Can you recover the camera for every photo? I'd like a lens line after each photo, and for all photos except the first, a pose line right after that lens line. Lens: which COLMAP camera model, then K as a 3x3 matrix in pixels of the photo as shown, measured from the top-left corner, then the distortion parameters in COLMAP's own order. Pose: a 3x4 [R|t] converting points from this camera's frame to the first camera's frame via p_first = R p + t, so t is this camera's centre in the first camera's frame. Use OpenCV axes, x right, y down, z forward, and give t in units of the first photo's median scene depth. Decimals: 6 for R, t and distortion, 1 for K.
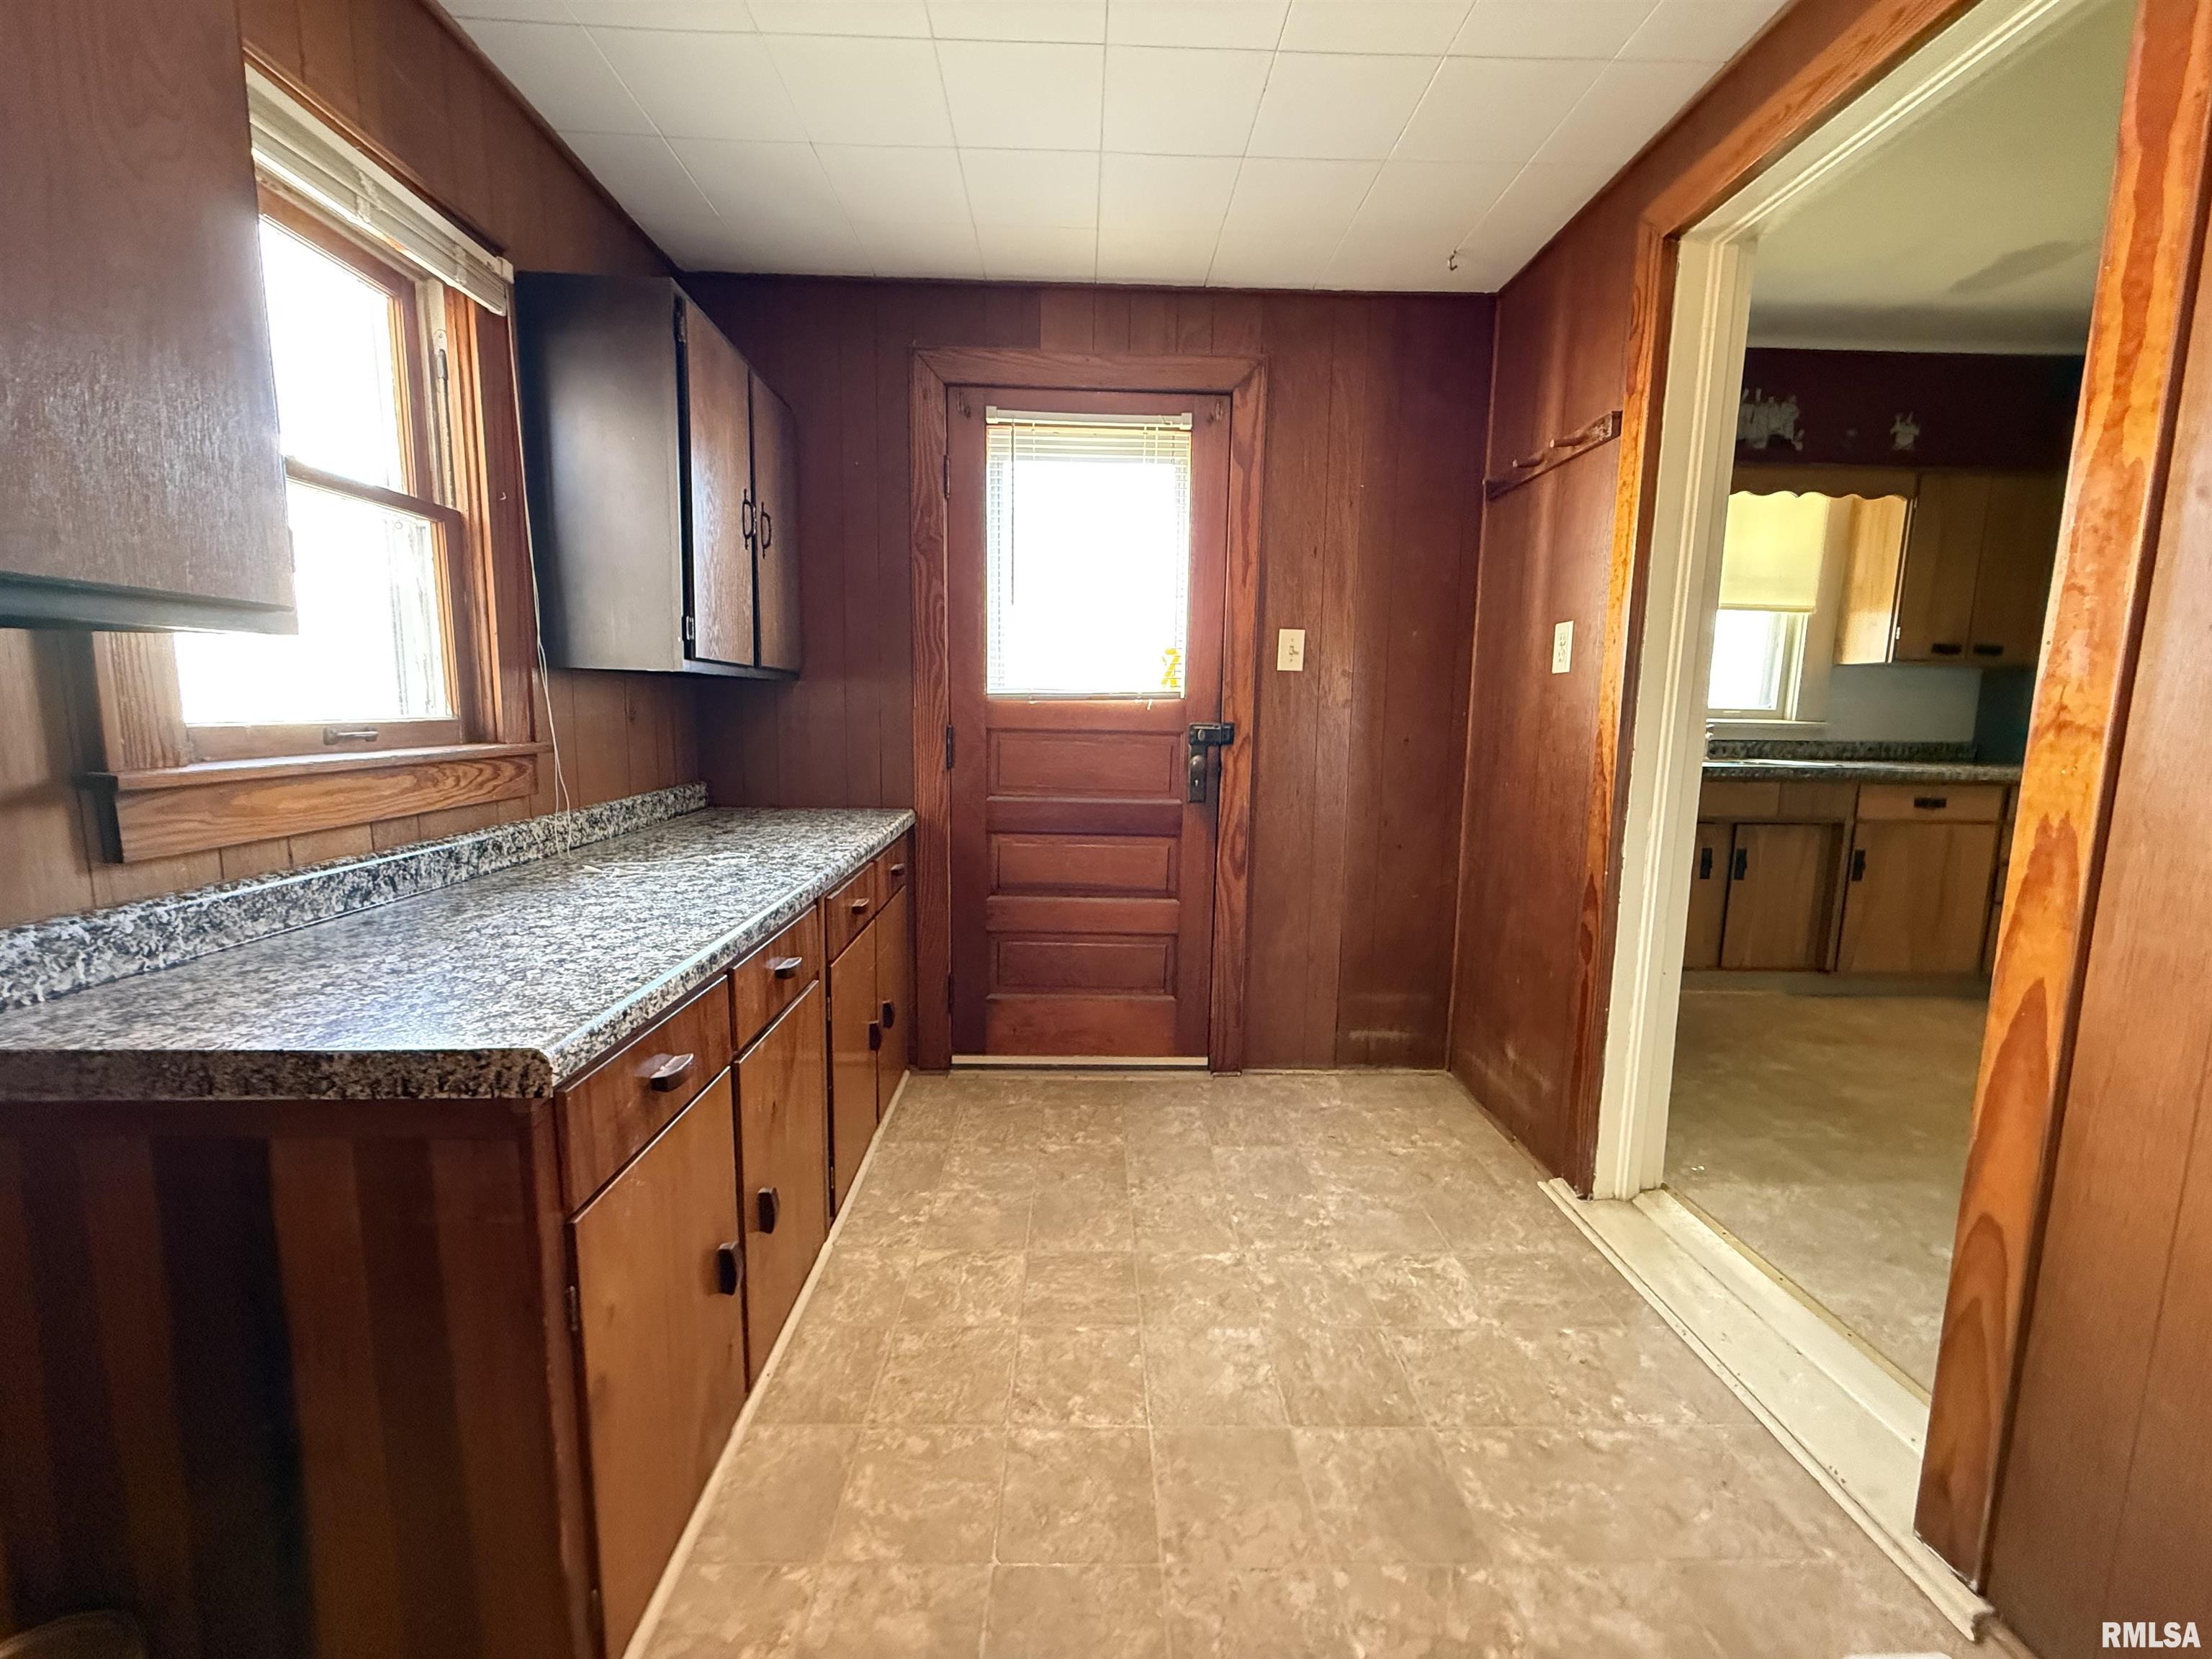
lens RADIAL K [[878.3, 0, 1103.8], [0, 878.3, 830.0], [0, 0, 1]] dist [0.000795, -0.000093]
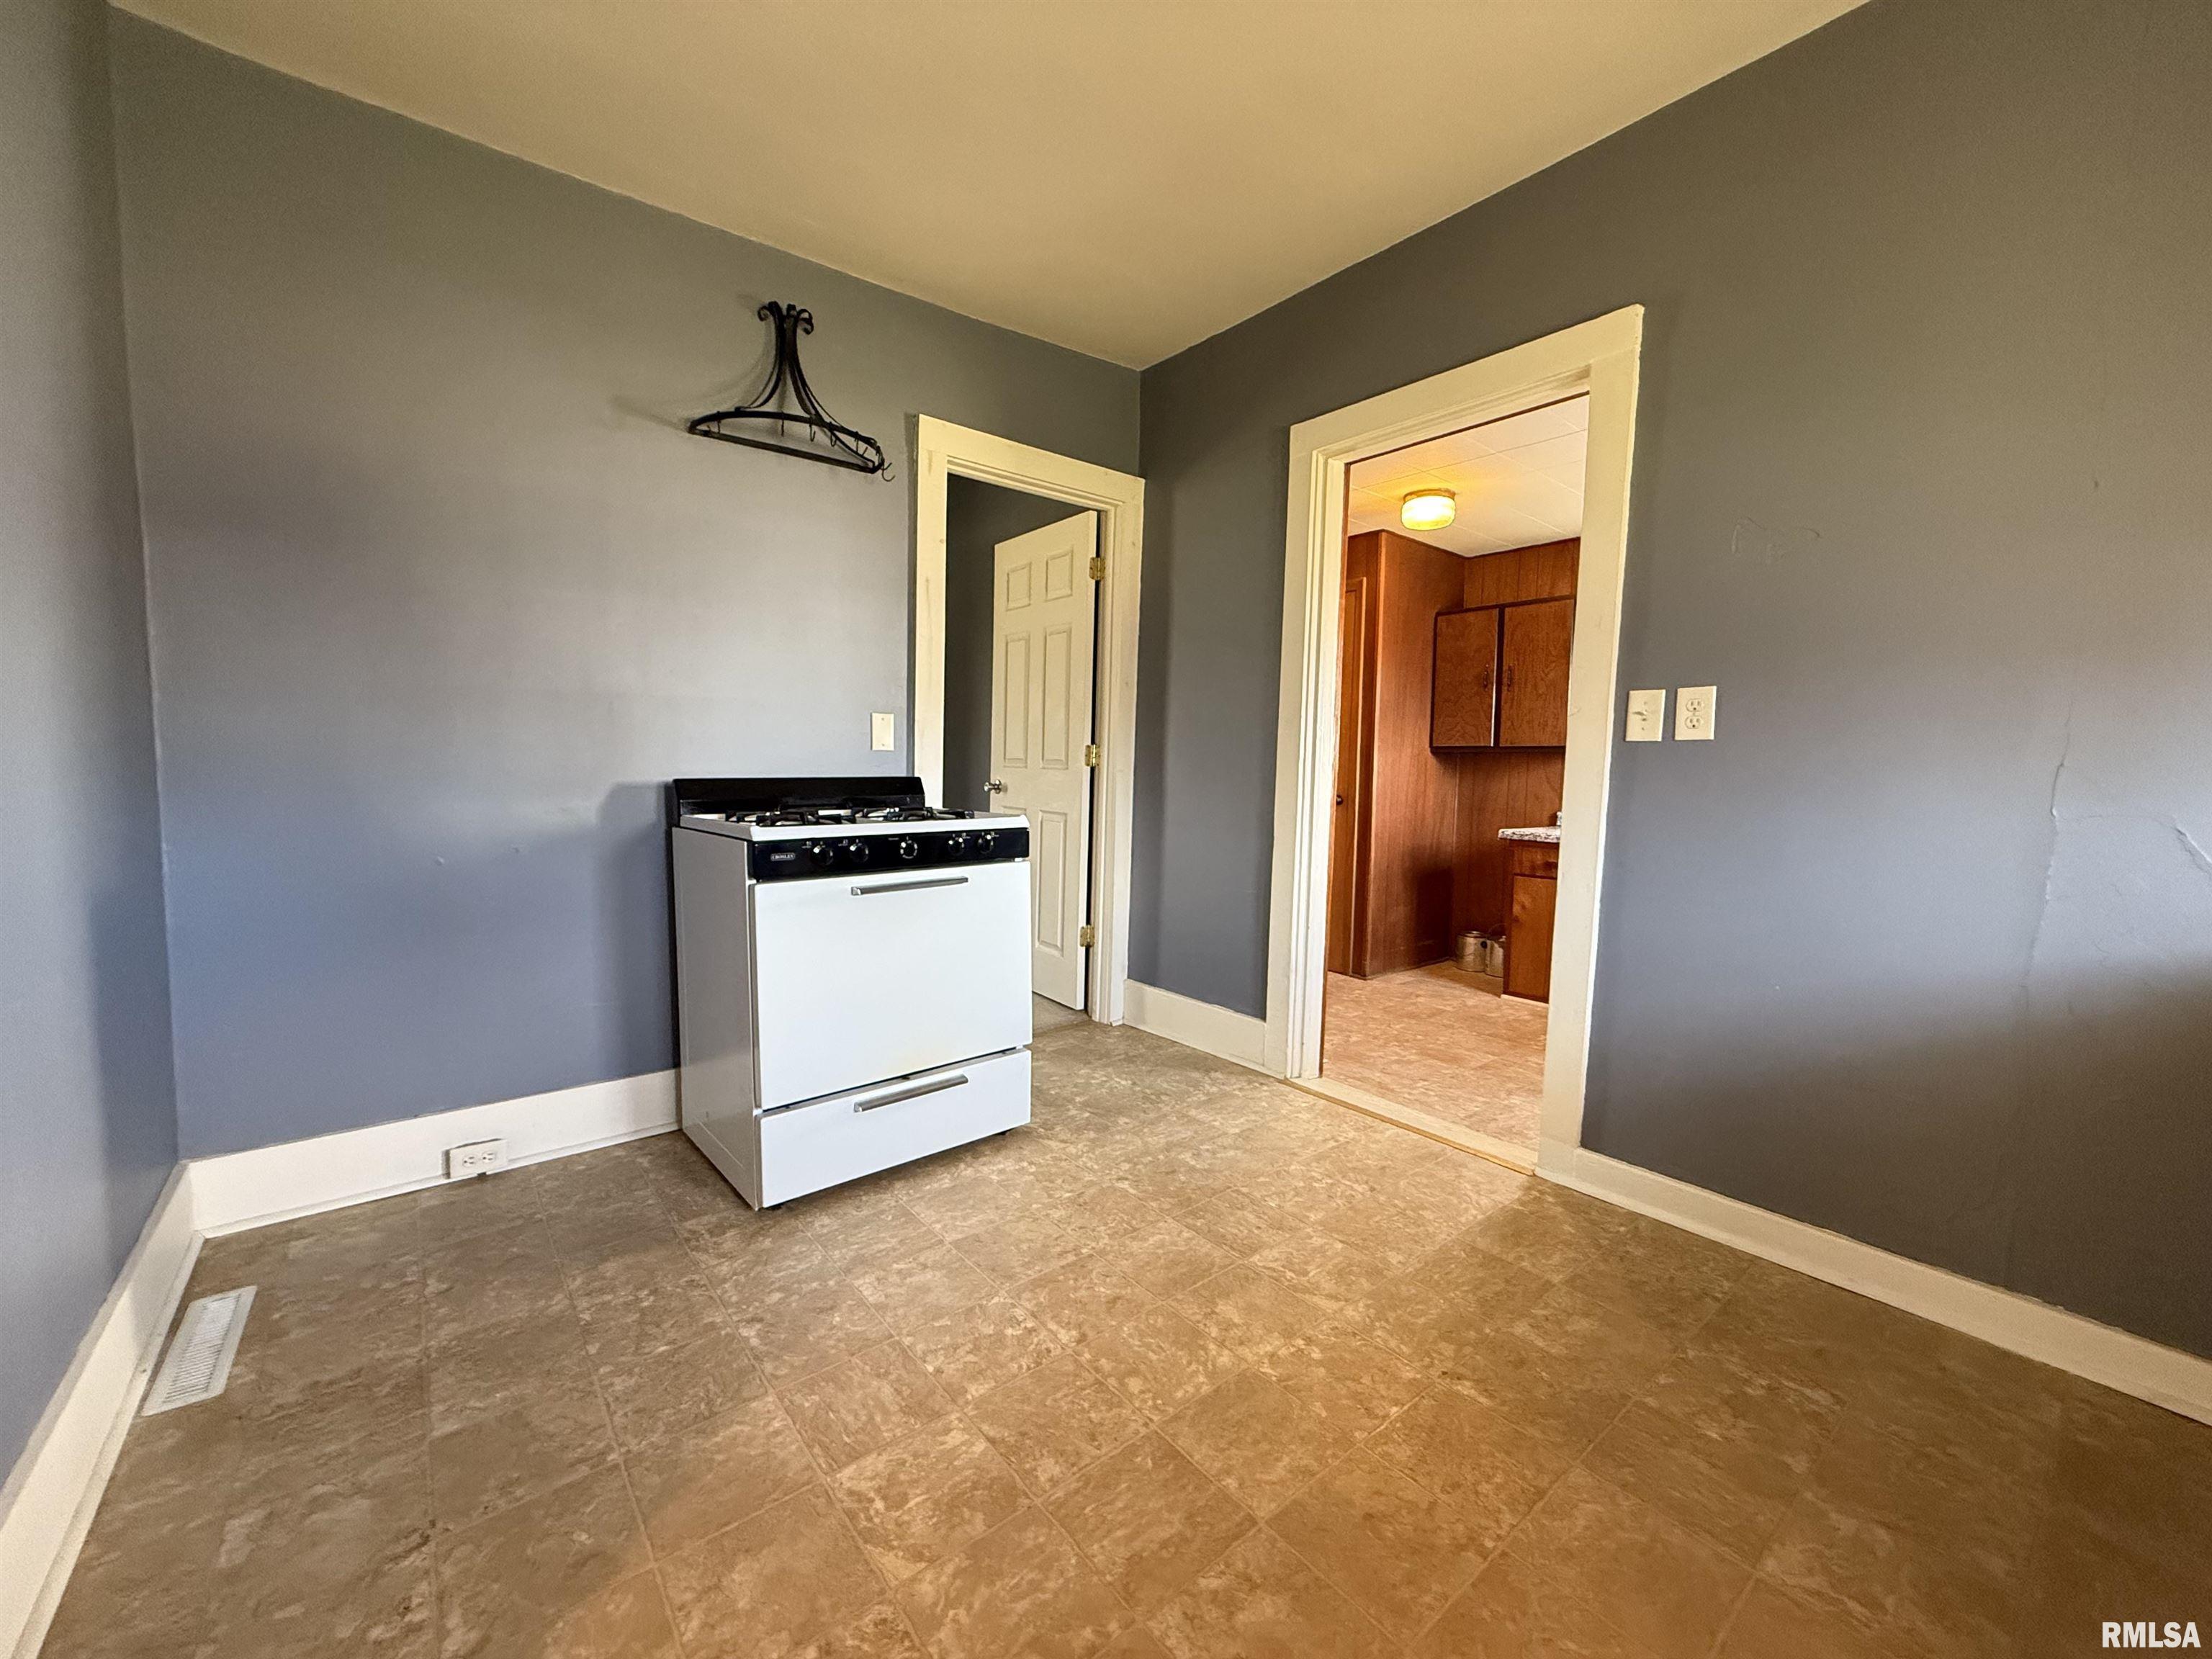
lens RADIAL K [[876.2, 0, 1102.0], [0, 876.2, 831.3], [0, 0, 1]] dist [0.000566, 0.000145]
pose [[-0.794692, 0.016742, -0.606782, 1.295225], [-0.112424, 0.978266, 0.174231, -0.113187], [0.596511, 0.206677, -0.775538, 1.069599]]
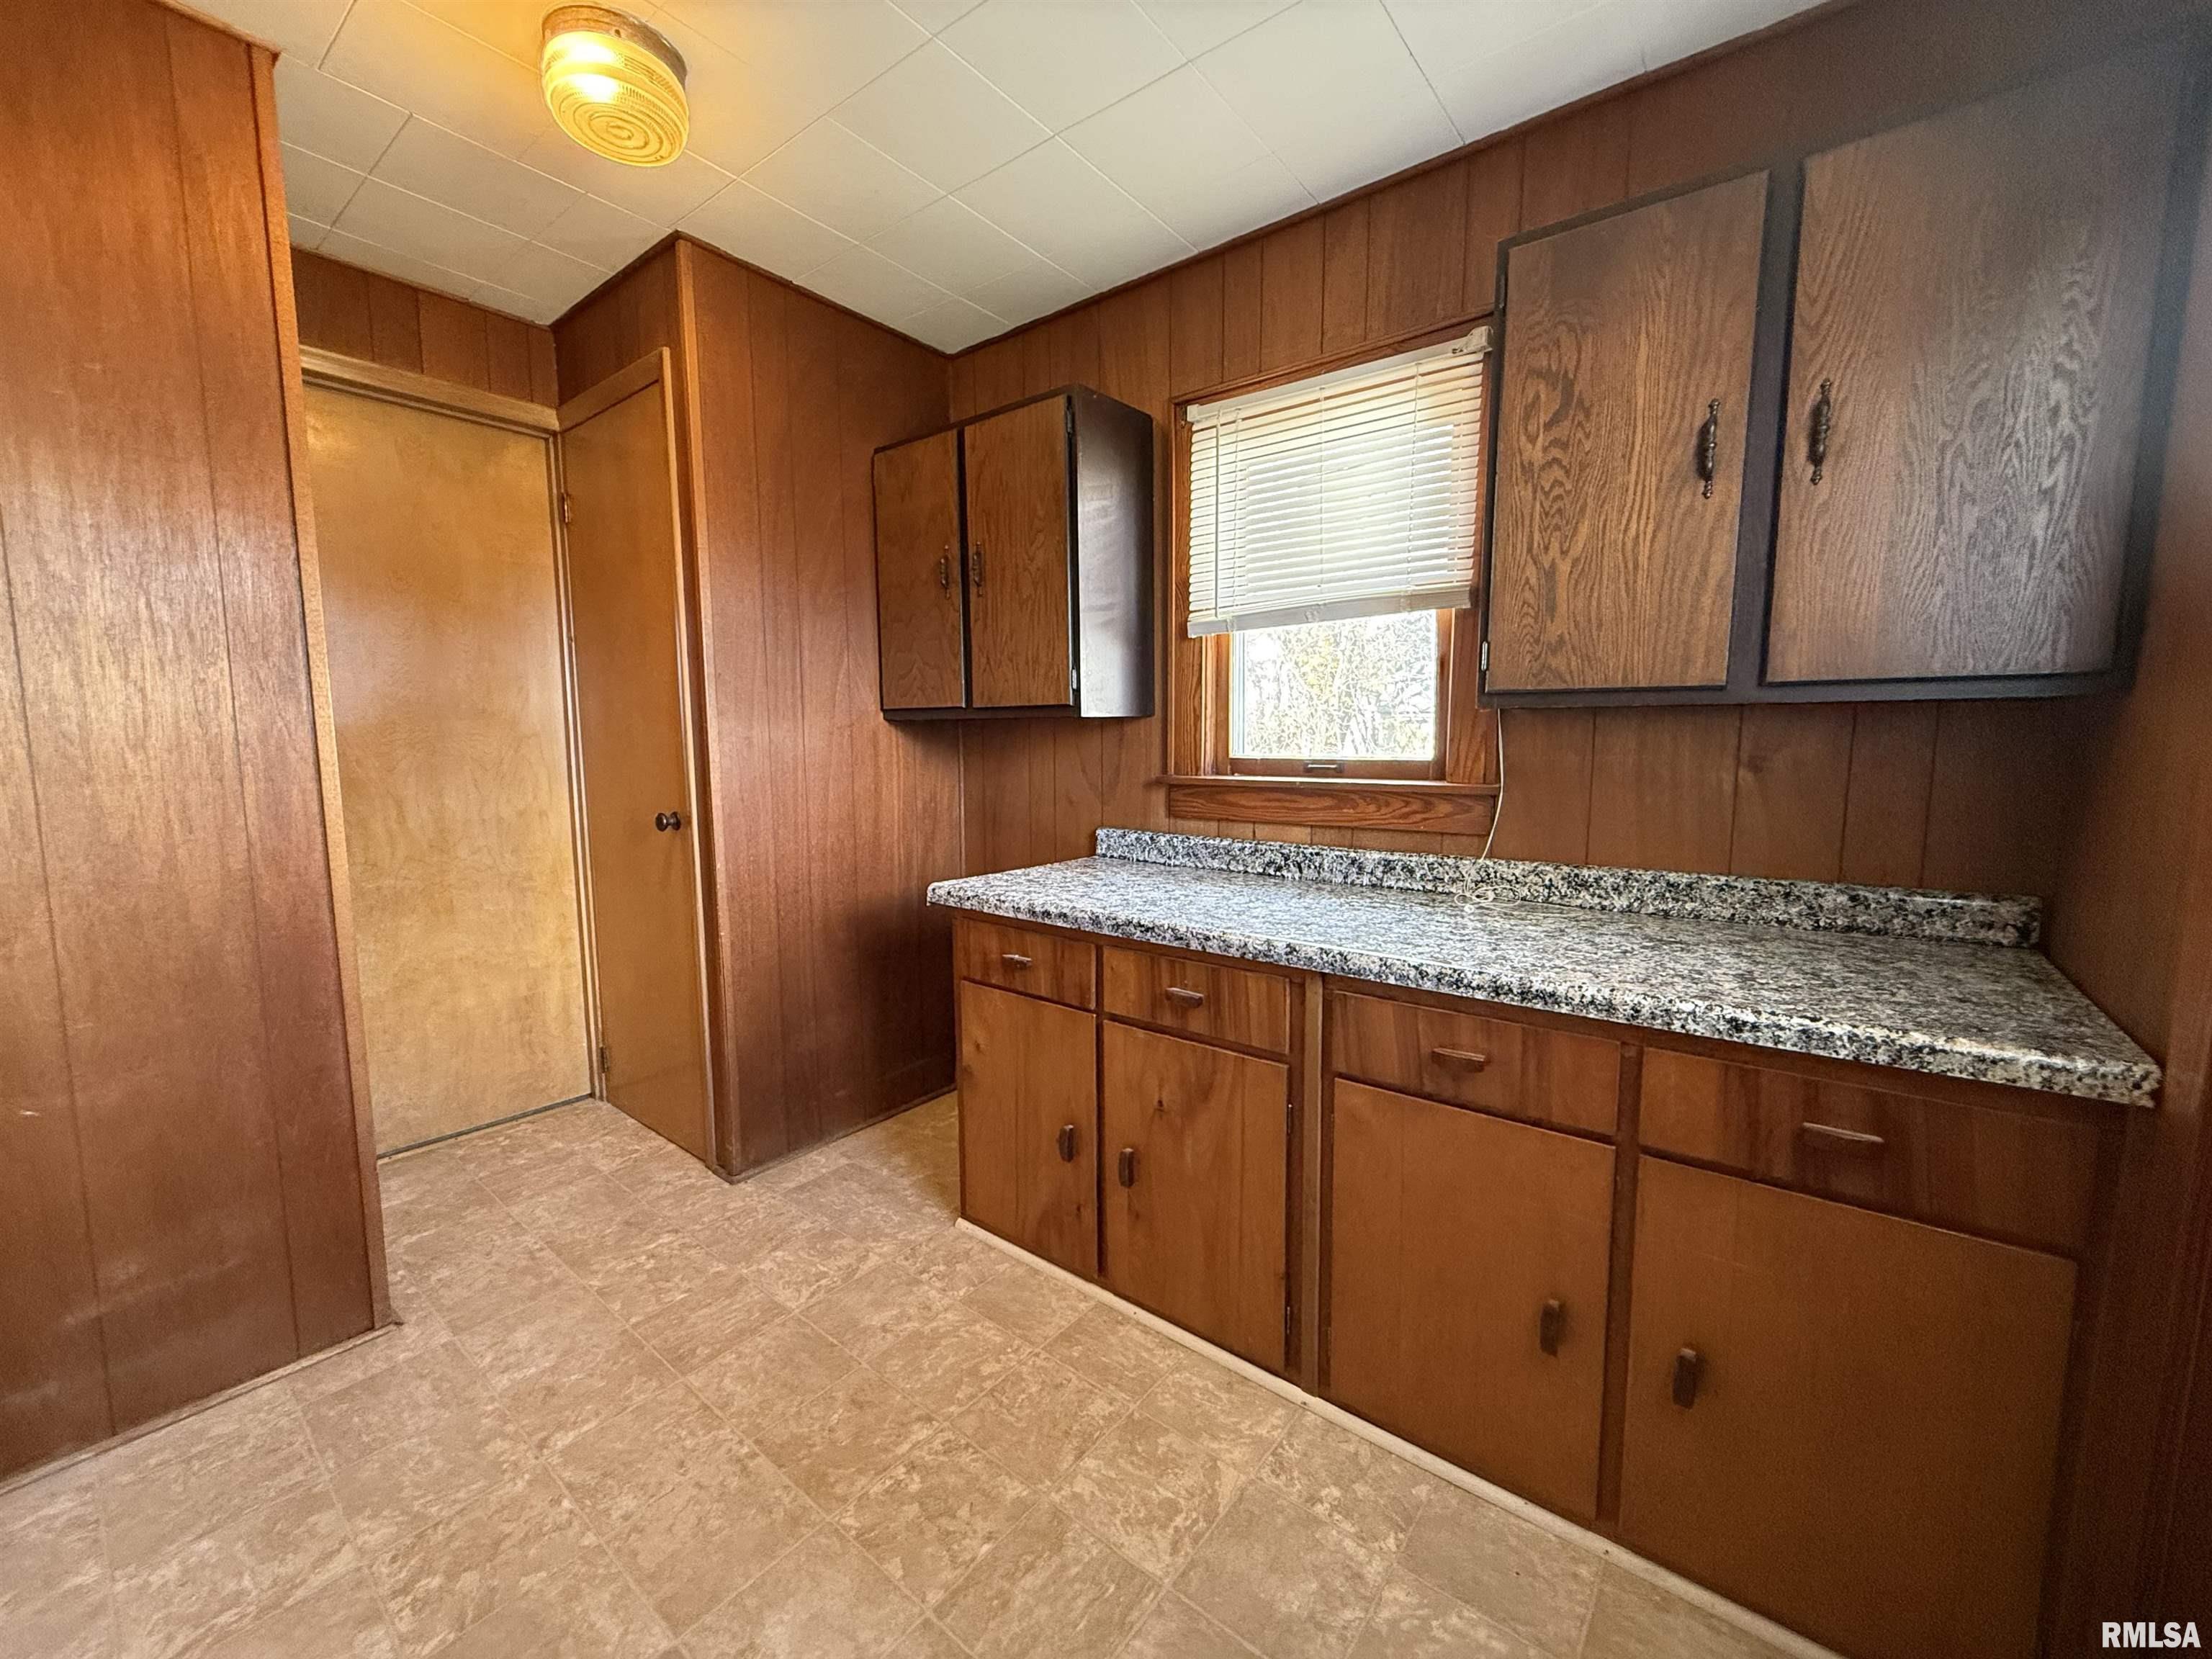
lens RADIAL K [[876.1, 0, 1100.2], [0, 876.1, 827.4], [0, 0, 1]] dist [-0.000010, 0.000300]
pose [[-0.646402, 0.067724, -0.759985, 0.266666], [-0.112784, 0.976630, 0.182958, -0.120479], [0.754615, 0.203979, -0.623657, 0.842390]]
